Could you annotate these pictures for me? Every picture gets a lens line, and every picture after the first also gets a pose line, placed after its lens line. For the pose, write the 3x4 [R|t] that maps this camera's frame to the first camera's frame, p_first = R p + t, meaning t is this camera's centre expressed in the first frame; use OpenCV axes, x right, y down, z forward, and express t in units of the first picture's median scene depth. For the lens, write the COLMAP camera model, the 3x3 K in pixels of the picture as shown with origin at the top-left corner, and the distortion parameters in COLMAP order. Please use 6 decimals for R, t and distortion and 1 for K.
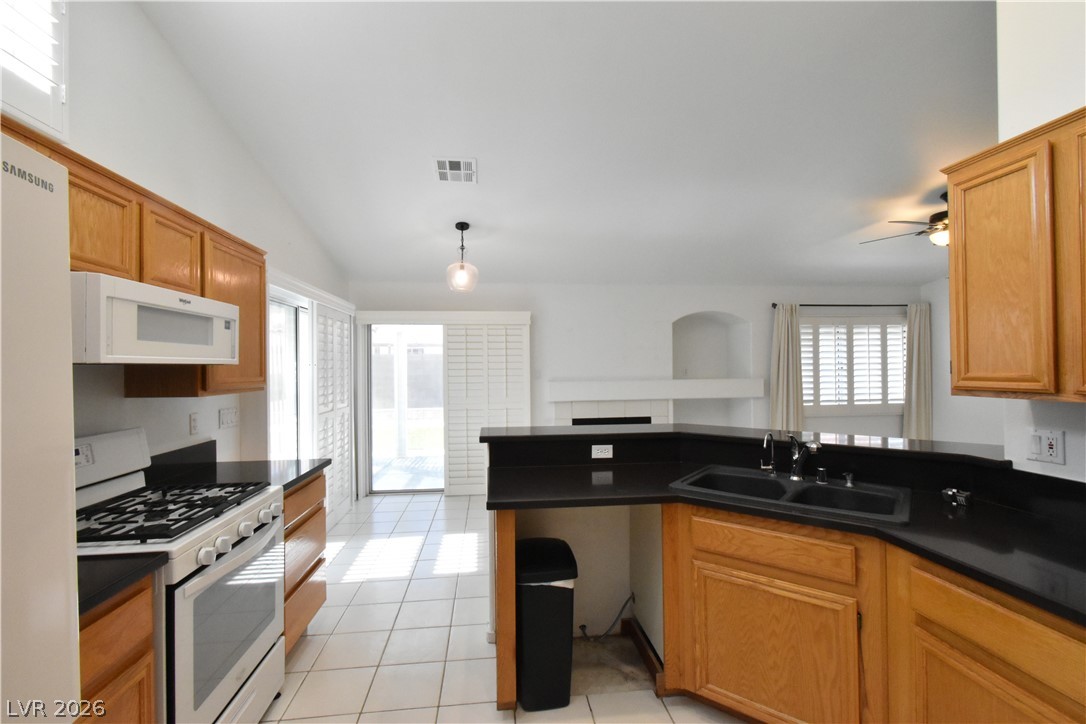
lens RADIAL K [[484.3, 0, 548.7], [0, 484.3, 368.0], [0, 0, 1]] dist [0.002647, -0.001365]
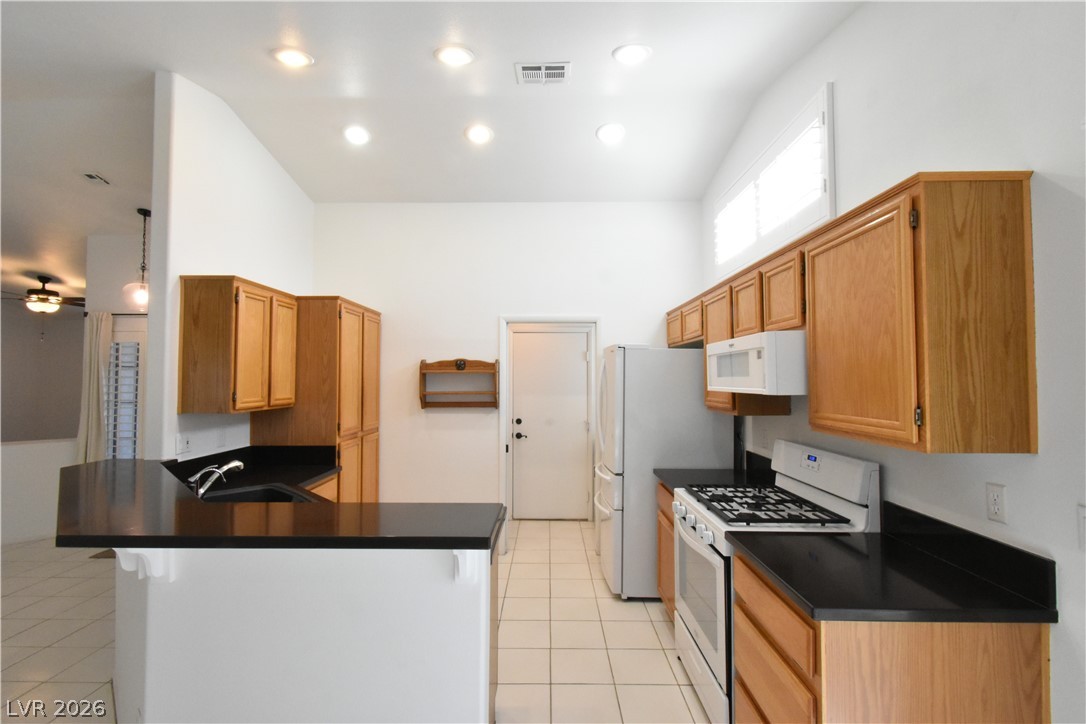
lens RADIAL K [[484.3, 0, 544.7], [0, 484.3, 363.9], [0, 0, 1]] dist [0.002647, -0.001365]
pose [[-0.992563, 0.012395, 0.121095, -0.122485], [0.008643, 0.999468, -0.031457, -0.014984], [-0.121421, -0.030177, -0.992142, 0.722773]]
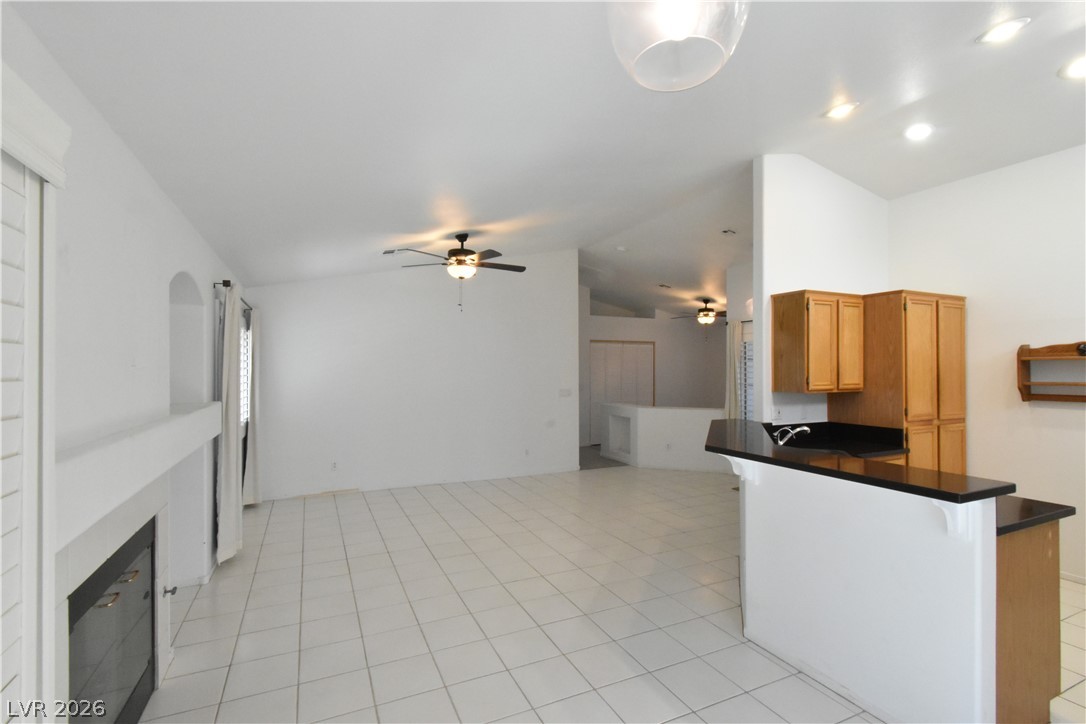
lens RADIAL K [[492.3, 0, 537.4], [0, 492.3, 366.3], [0, 0, 1]] dist [-0.002482, -0.001490]
pose [[-0.301762, 0.013842, 0.953283, -0.268054], [0.004914, 0.999904, -0.012963, -0.012722], [-0.953371, 0.000773, -0.301801, 0.817312]]
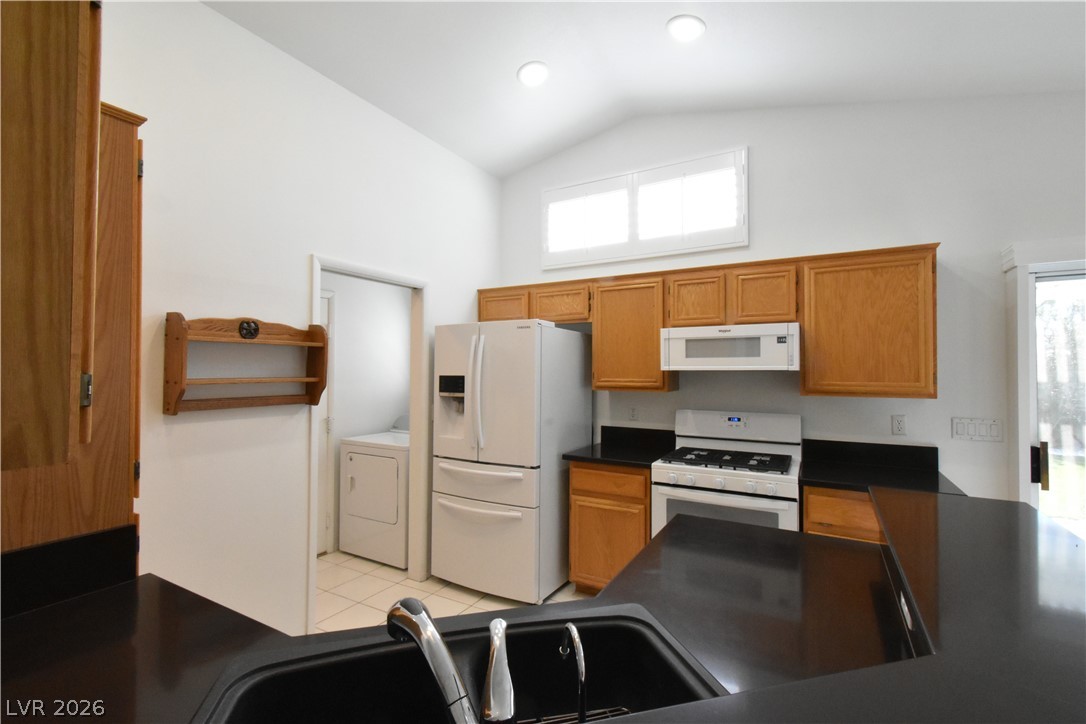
lens RADIAL K [[484.3, 0, 540.6], [0, 484.3, 362.5], [0, 0, 1]] dist [0.002647, -0.001365]
pose [[-0.600737, -0.007882, -0.799408, 0.265686], [0.000998, 0.999943, -0.010609, -0.005594], [0.799446, -0.007171, -0.600695, 0.447714]]
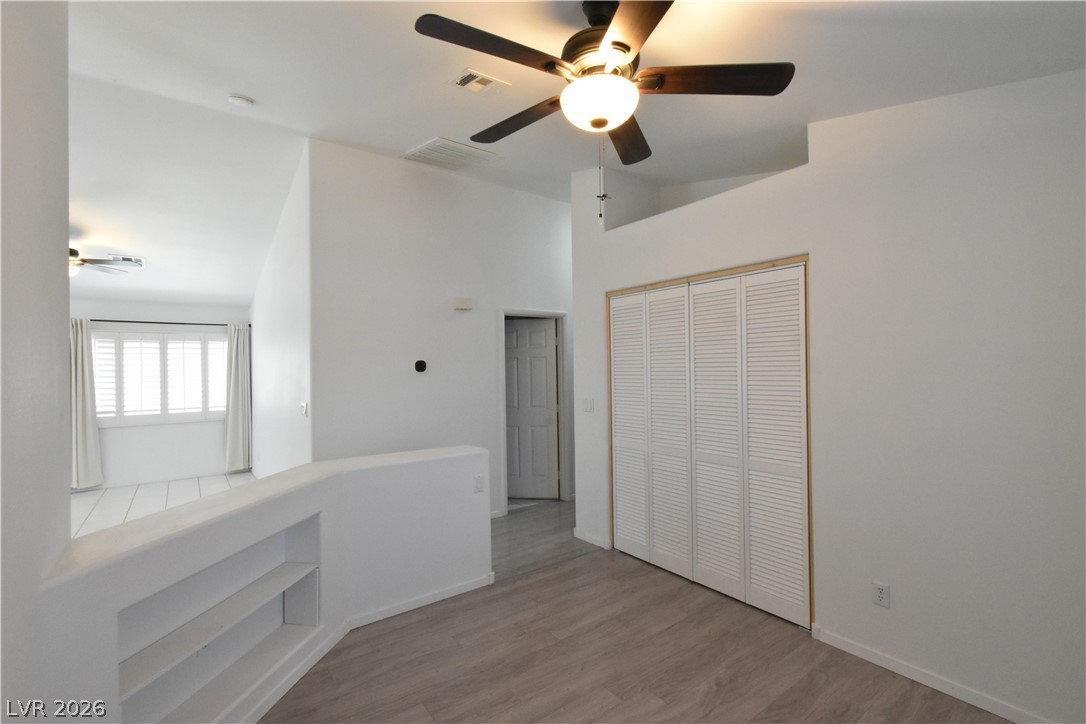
lens RADIAL K [[484.3, 0, 543.8], [0, 484.3, 361.8], [0, 0, 1]] dist [0.002647, -0.001365]
pose [[0.868630, 0.000840, 0.495460, 0.863753], [0.008949, 0.999809, -0.017383, -0.014730], [-0.495380, 0.019533, 0.868457, -0.396173]]
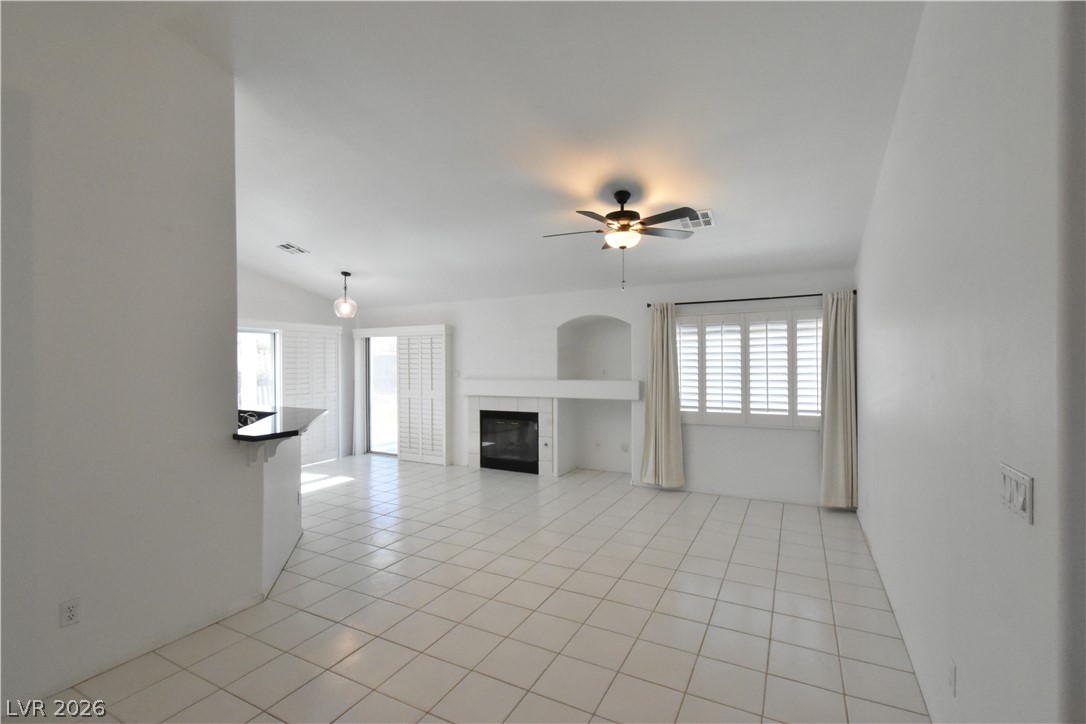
lens RADIAL K [[484.3, 0, 548.0], [0, 484.3, 361.4], [0, 0, 1]] dist [0.002647, -0.001365]
pose [[0.826281, 0.002506, -0.563252, 0.858351], [-0.002910, 0.999996, 0.000180, -0.018380], [0.563250, 0.001490, 0.826285, 0.082211]]
